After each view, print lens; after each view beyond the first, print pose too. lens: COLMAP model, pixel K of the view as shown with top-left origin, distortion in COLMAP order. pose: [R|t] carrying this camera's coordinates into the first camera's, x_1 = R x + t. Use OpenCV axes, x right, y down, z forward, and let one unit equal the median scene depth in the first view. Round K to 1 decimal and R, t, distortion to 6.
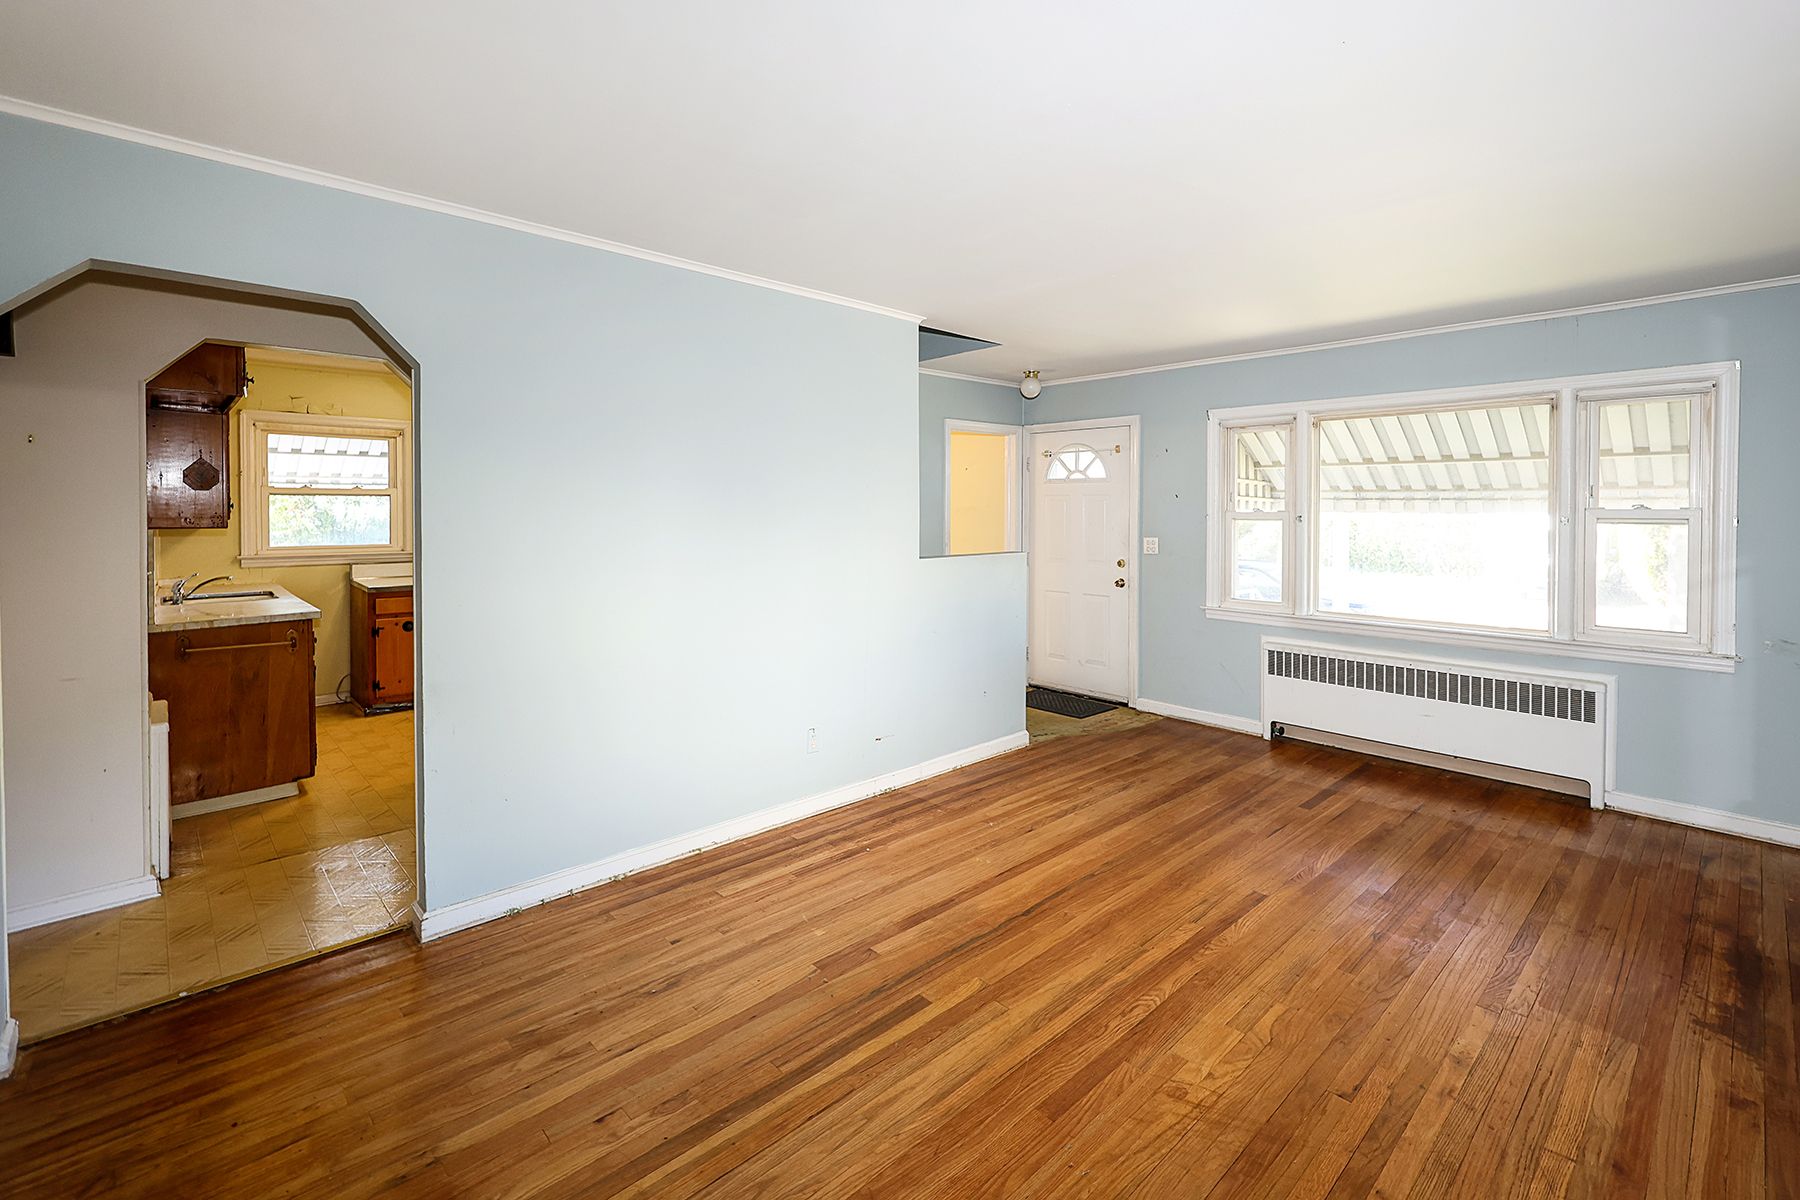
lens RADIAL K [[801.6, 0, 960.7], [0, 801.6, 518.8], [0, 0, 1]] dist [0.001884, 0.000589]
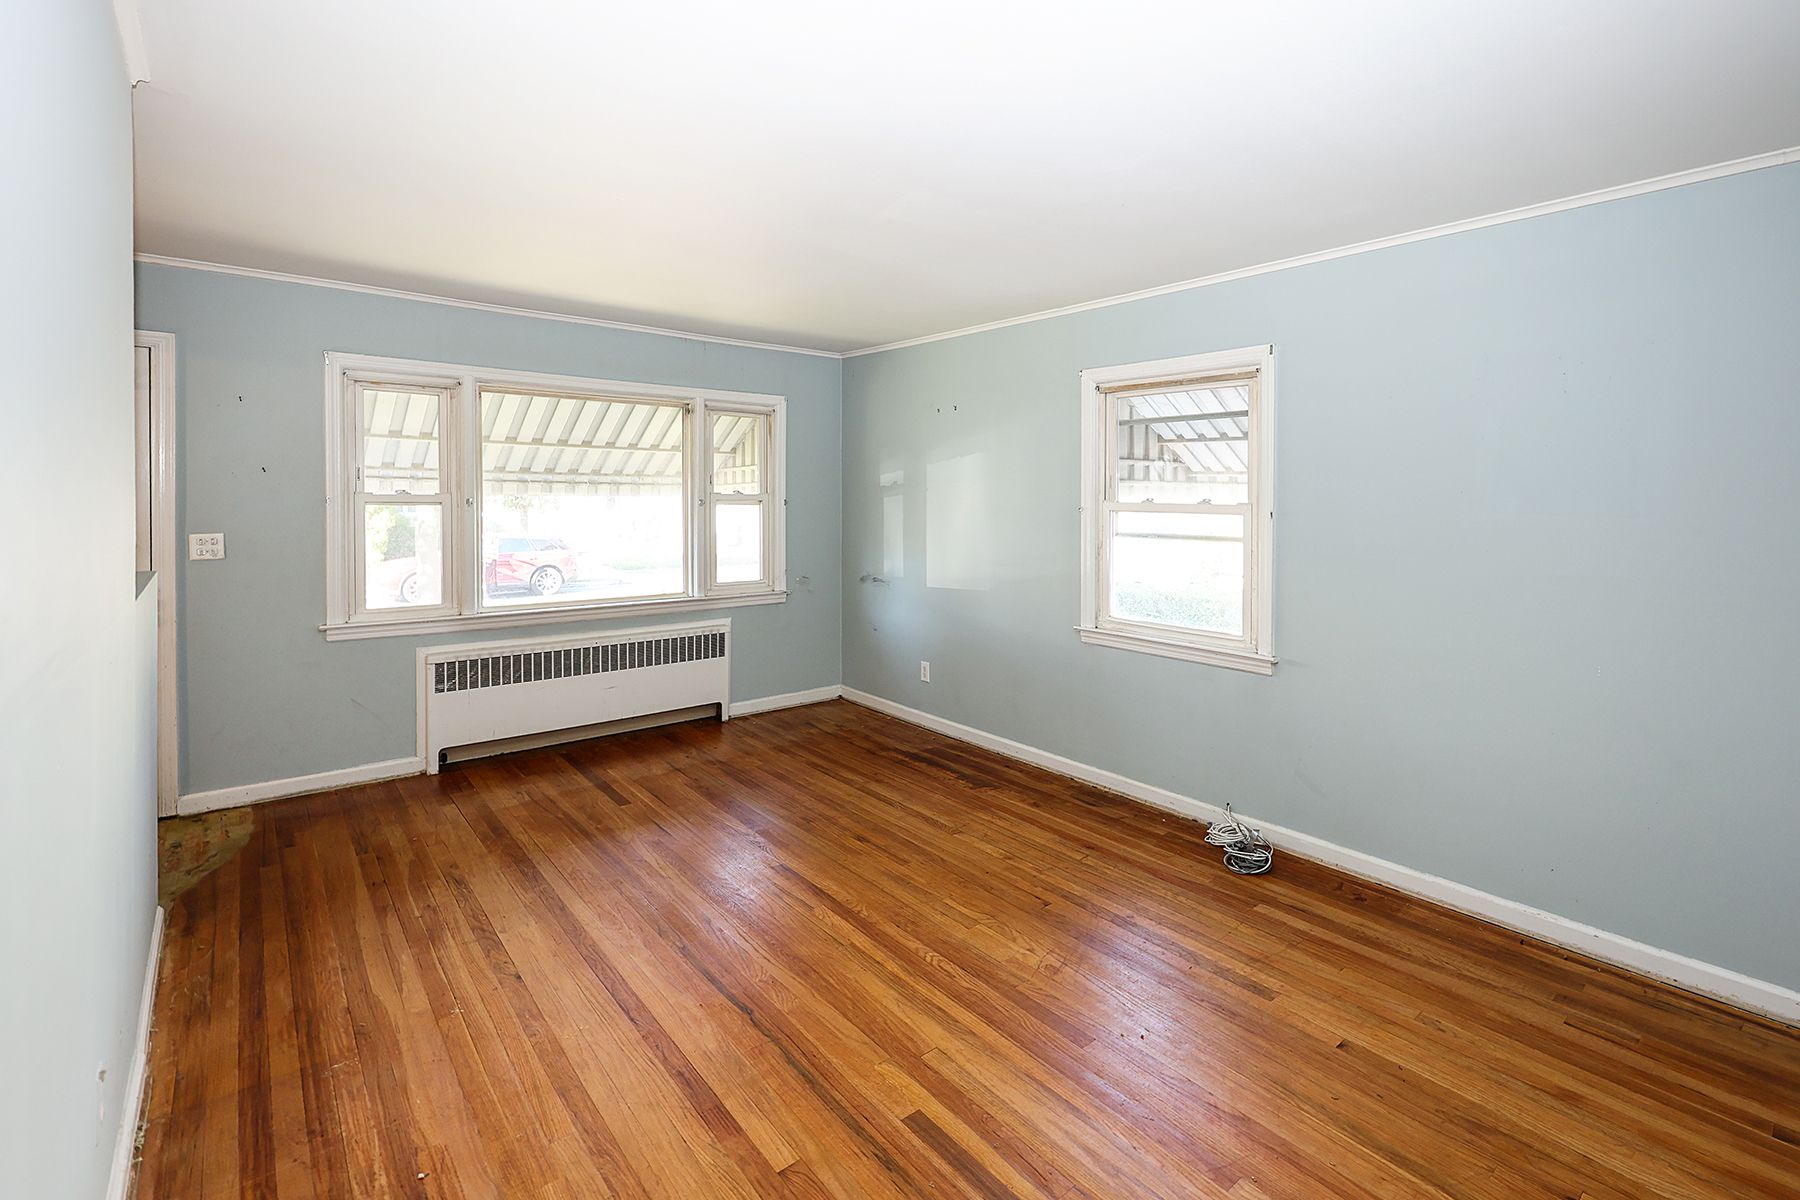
lens RADIAL K [[814.7, 0, 931.0], [0, 814.7, 505.0], [0, 0, 1]] dist [0.000912, 0.000388]
pose [[0.085457, -0.012857, 0.996259, -0.522923], [-0.000531, 0.999916, 0.012950, -0.011812], [-0.996342, -0.001636, 0.085443, 0.565944]]
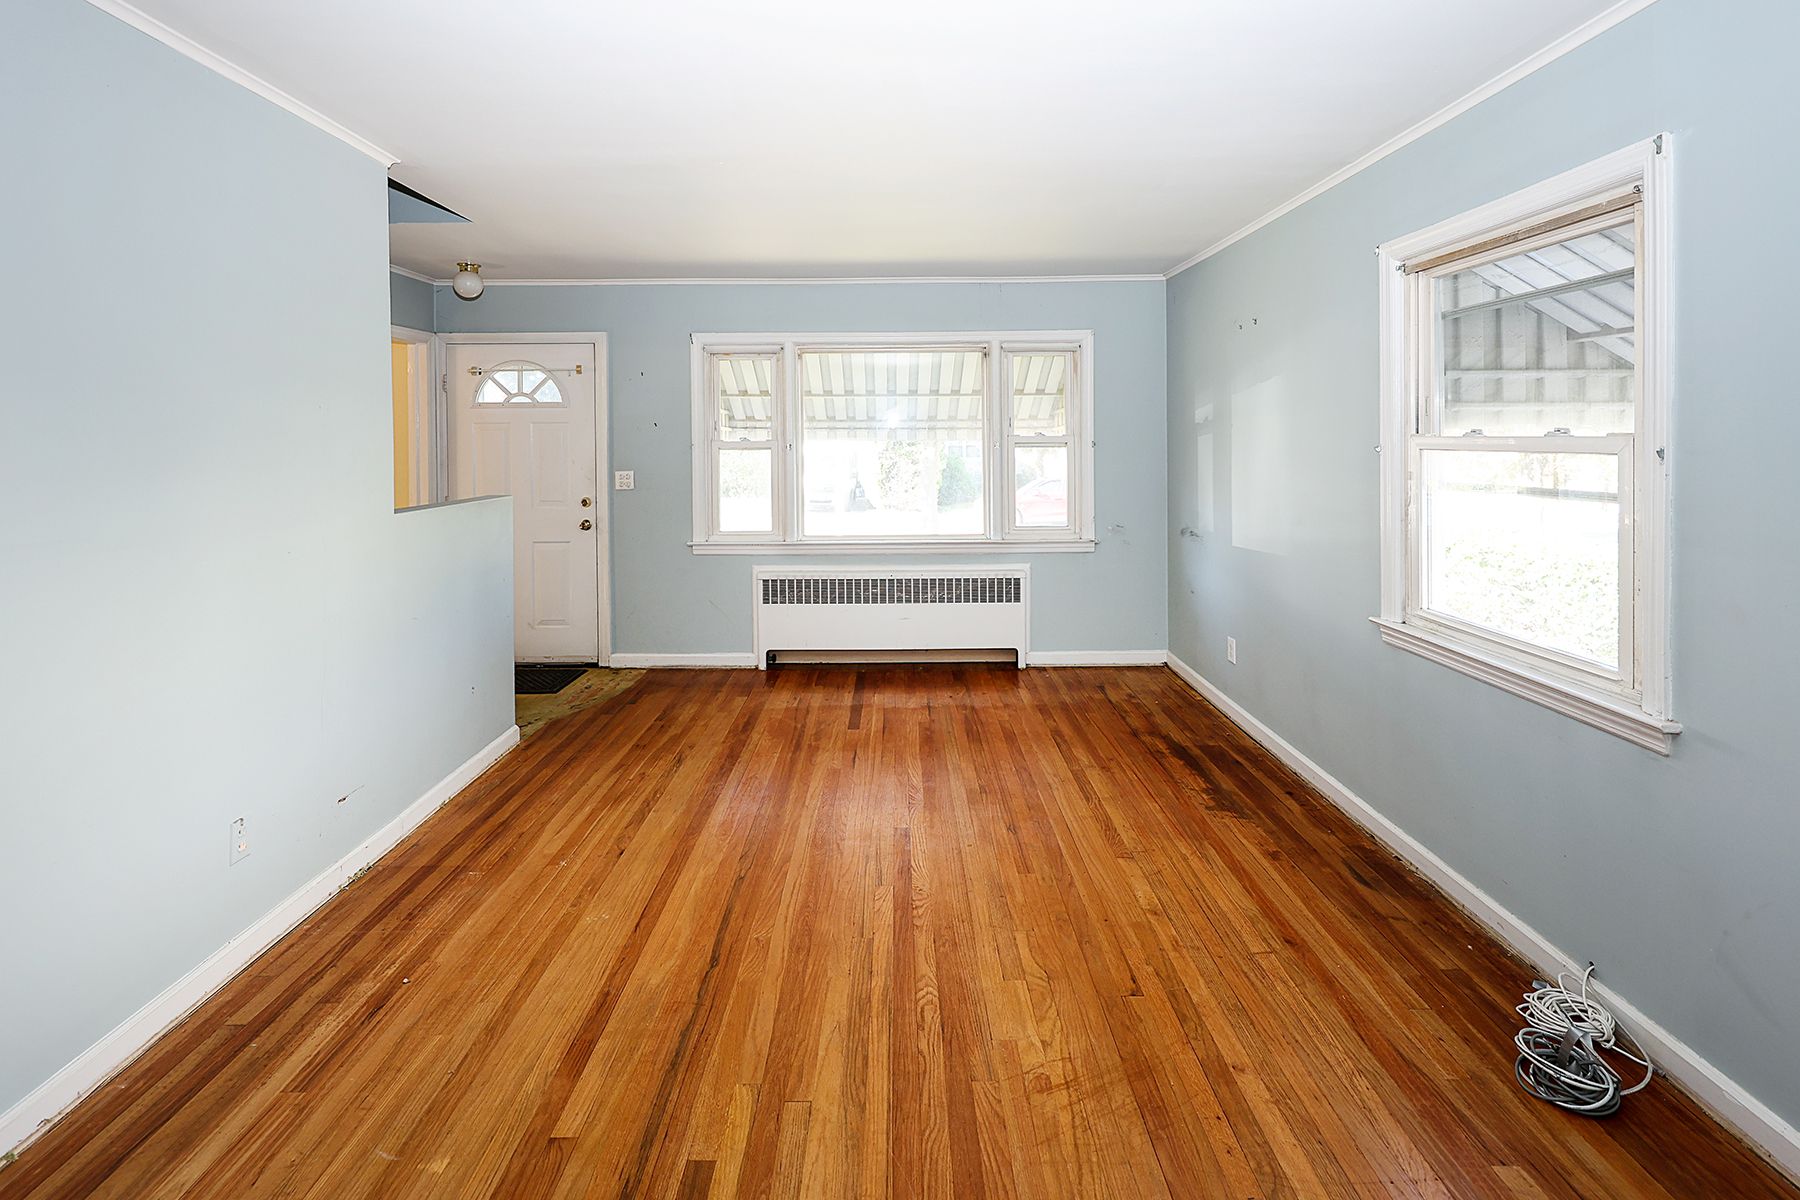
lens RADIAL K [[783.3, 0, 896.6], [0, 783.3, 450.2], [0, 0, 1]] dist [0.000420, 0.000610]
pose [[0.709597, -0.017423, 0.704392, -0.237928], [0.016313, 0.999833, 0.008298, -0.003220], [-0.704419, 0.005602, 0.709763, 0.254671]]
